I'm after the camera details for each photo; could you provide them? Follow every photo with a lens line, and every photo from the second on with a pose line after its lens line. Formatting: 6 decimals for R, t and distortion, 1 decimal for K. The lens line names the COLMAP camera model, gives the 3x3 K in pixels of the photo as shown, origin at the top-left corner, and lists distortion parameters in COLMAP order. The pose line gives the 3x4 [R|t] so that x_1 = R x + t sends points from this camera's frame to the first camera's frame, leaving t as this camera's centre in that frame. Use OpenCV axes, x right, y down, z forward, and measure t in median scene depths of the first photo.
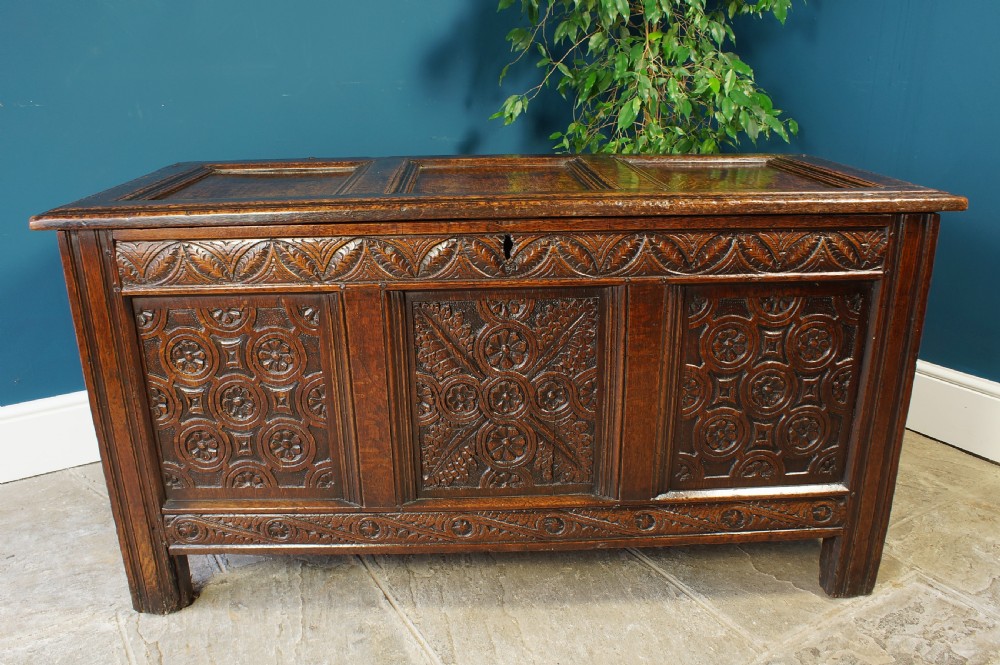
lens RADIAL K [[815.1, 0, 492.1], [0, 815.1, 342.6], [0, 0, 1]] dist [-0.128645, 0.091168]
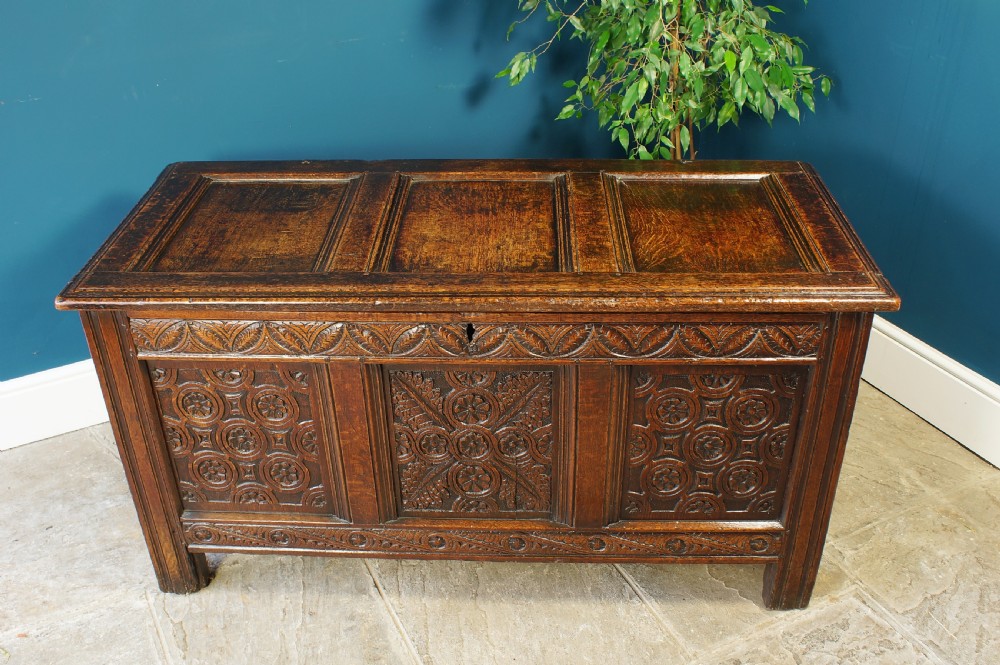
lens RADIAL K [[987.4, 0, 492.9], [0, 987.4, 342.0], [0, 0, 1]] dist [-0.092456, 0.000000]
pose [[0.997392, 0.032942, -0.064217, 0.127232], [-0.017942, 0.974998, 0.221489, -0.374723], [0.069907, -0.219759, 0.973046, -0.306980]]
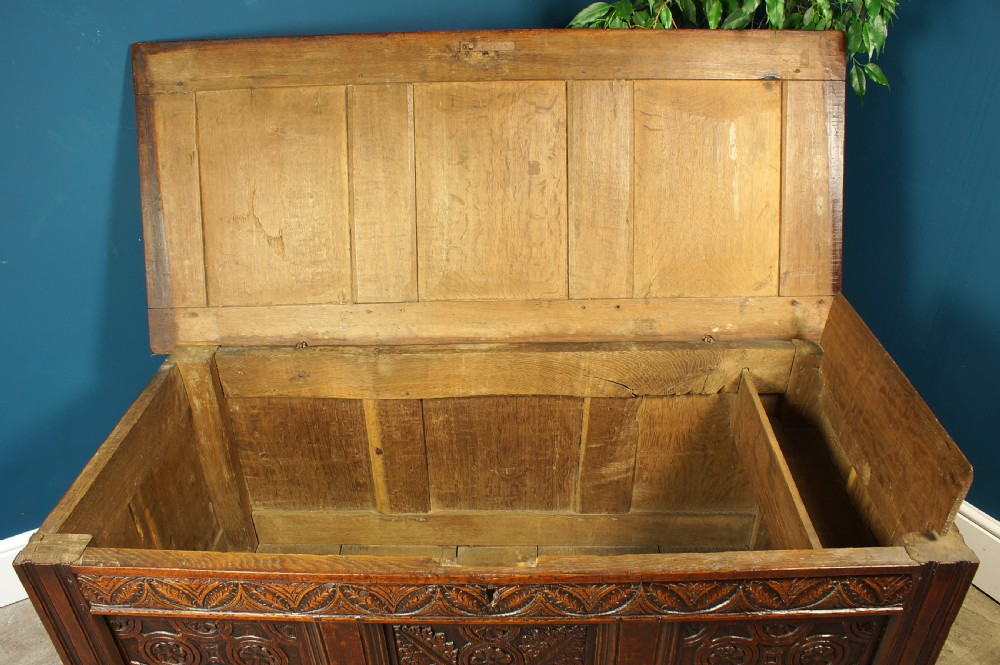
lens RADIAL K [[778.9, 0, 495.5], [0, 778.9, 337.1], [0, 0, 1]] dist [-0.096087, 0.051054]
pose [[0.999022, 0.016613, -0.040968, 0.051142], [-0.008094, 0.979777, 0.199927, -0.530333], [0.043460, -0.199400, 0.978954, 0.179772]]
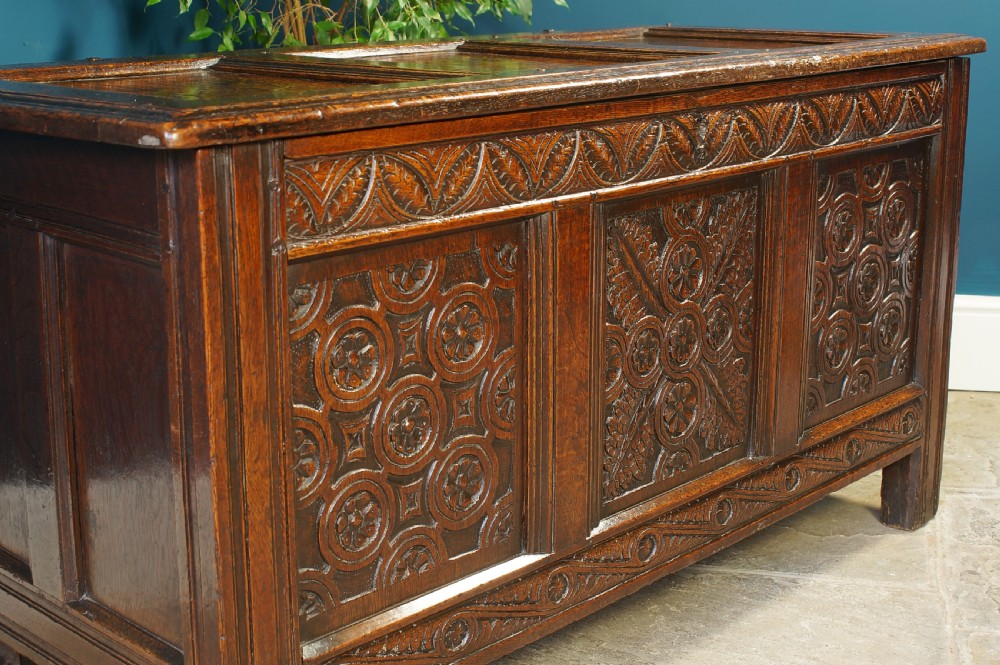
lens RADIAL K [[1524.2, 0, 499.1], [0, 1524.2, 339.1], [0, 0, 1]] dist [-0.031634, 0.000000]
pose [[0.698639, -0.168939, 0.695244, -1.033081], [0.233171, 0.972434, 0.001985, 0.025153], [-0.676414, 0.160724, 0.718771, 0.127844]]
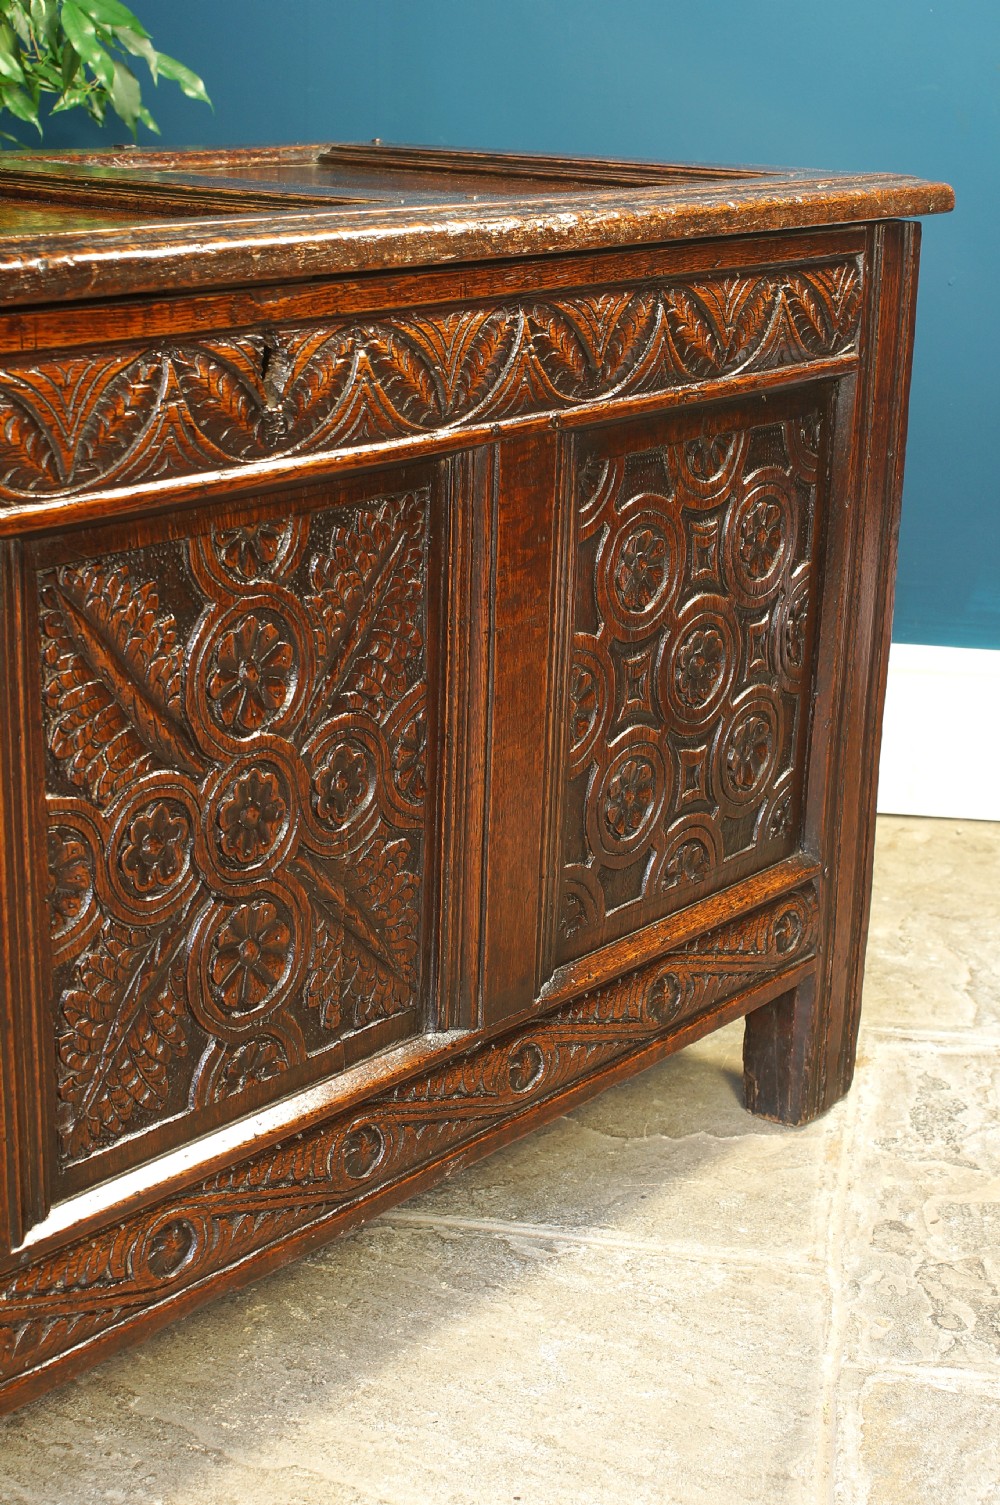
lens RADIAL K [[2294.0, 0, 512.7], [0, 2294.0, 741.3], [0, 0, 1]] dist [-0.031634, 0.000000]
pose [[0.656733, -0.197499, 0.727802, -0.602468], [0.217097, 0.973755, 0.068344, -0.005401], [-0.722198, 0.113121, 0.682373, 0.250419]]
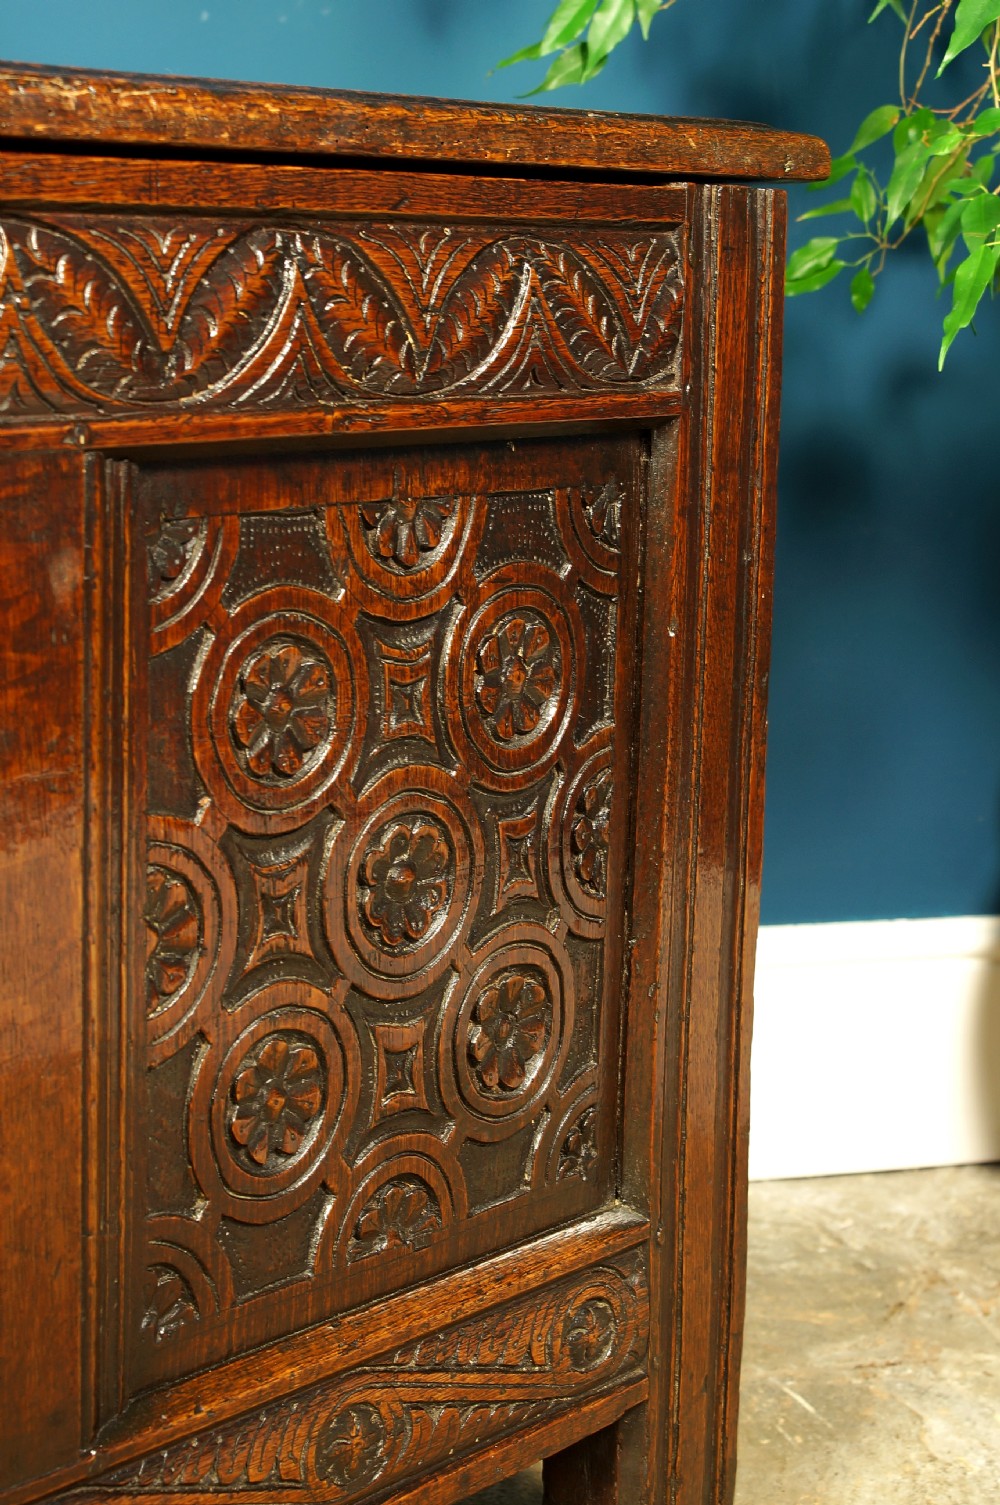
lens RADIAL K [[2740.3, 0, 499.3], [0, 2740.3, 759.1], [0, 0, 1]] dist [-0.024996, 0.000000]
pose [[0.673312, -0.105102, 0.731850, -0.265494], [0.216762, 0.974410, -0.059488, 0.078982], [-0.706870, 0.198691, 0.678864, 0.379319]]
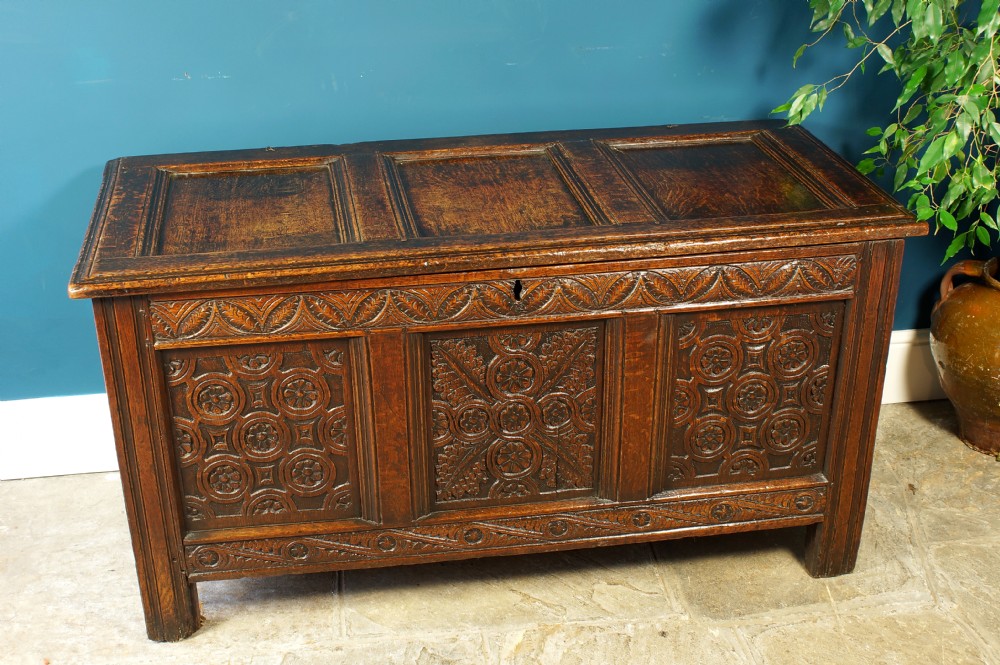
lens RADIAL K [[1294.3, 0, 481.6], [0, 1294.3, 312.2], [0, 0, 1]] dist [-0.048385, 0.000000]
pose [[0.993291, -0.048012, 0.105207, -0.197649], [0.036139, 0.993053, 0.111980, -0.262710], [-0.109852, -0.107427, 0.988125, -0.672122]]
